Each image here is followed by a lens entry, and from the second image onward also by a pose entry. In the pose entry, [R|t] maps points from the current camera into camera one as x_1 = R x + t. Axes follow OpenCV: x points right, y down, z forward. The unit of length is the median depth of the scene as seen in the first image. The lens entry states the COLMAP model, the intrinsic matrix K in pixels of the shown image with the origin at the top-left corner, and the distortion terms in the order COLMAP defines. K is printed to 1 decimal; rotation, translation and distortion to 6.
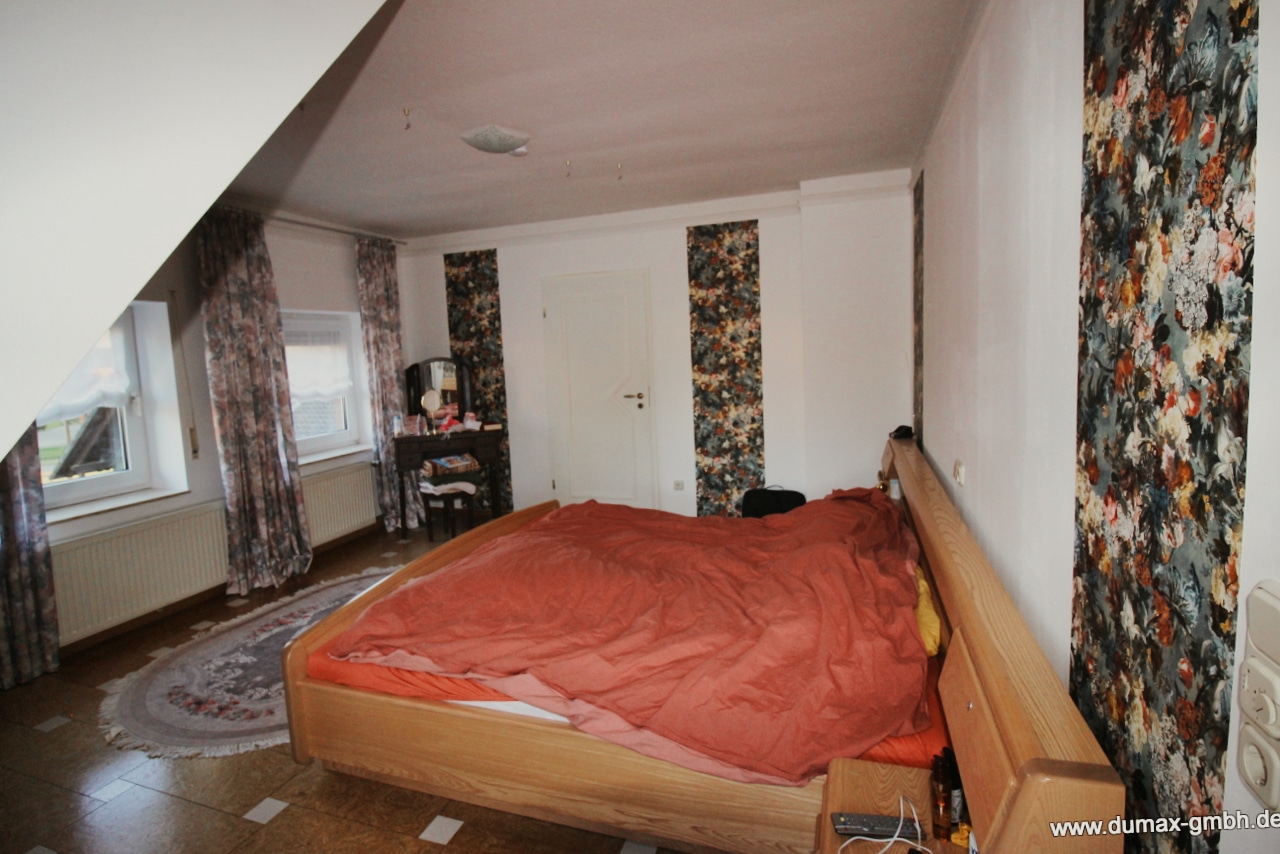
lens RADIAL K [[640.9, 0, 588.0], [0, 640.9, 423.0], [0, 0, 1]] dist [0.000102, -0.015723]
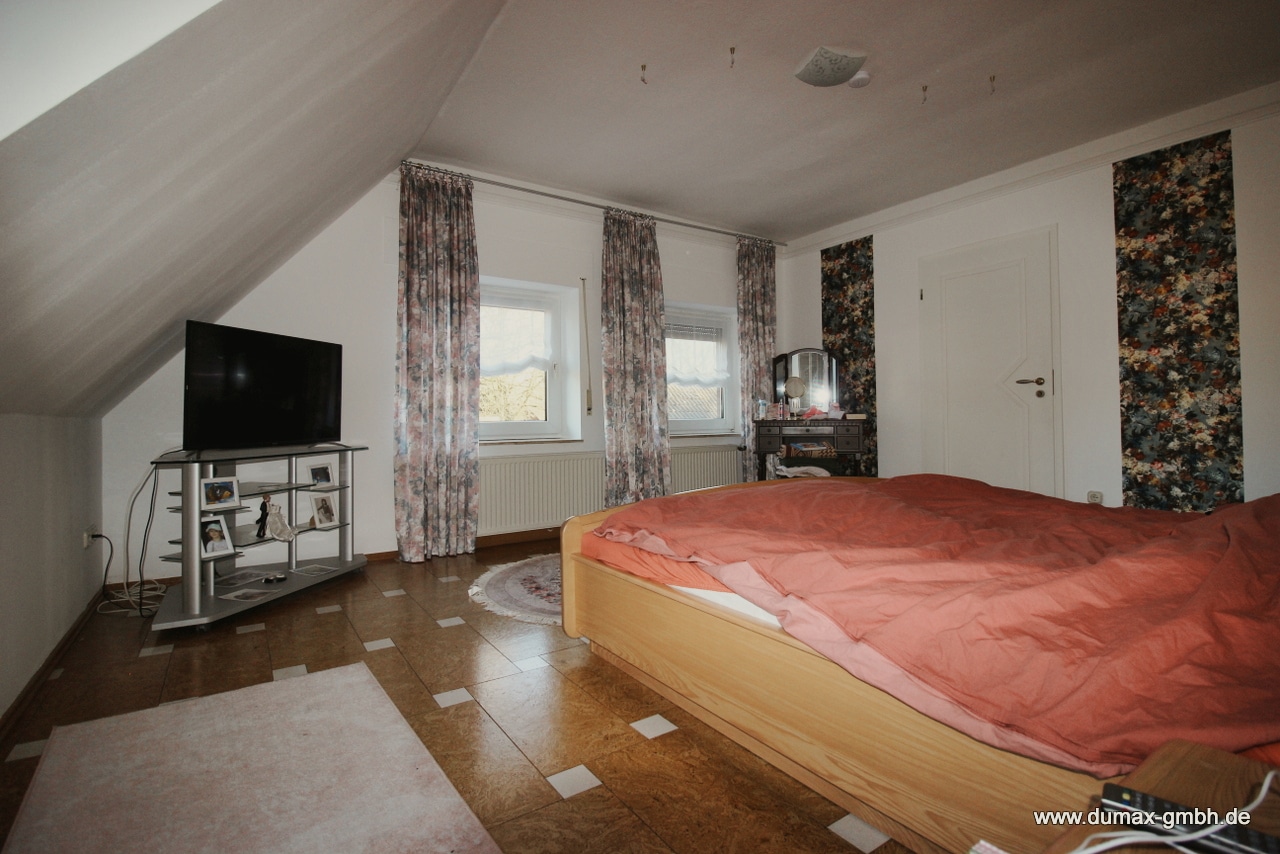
lens RADIAL K [[591.1, 0, 623.3], [0, 591.1, 404.5], [0, 0, 1]] dist [0.003564, -0.010737]
pose [[0.821157, 0.041439, -0.569197, 0.080380], [-0.096636, 0.993054, -0.067116, 0.095513], [0.562462, 0.110117, 0.819458, 0.091008]]
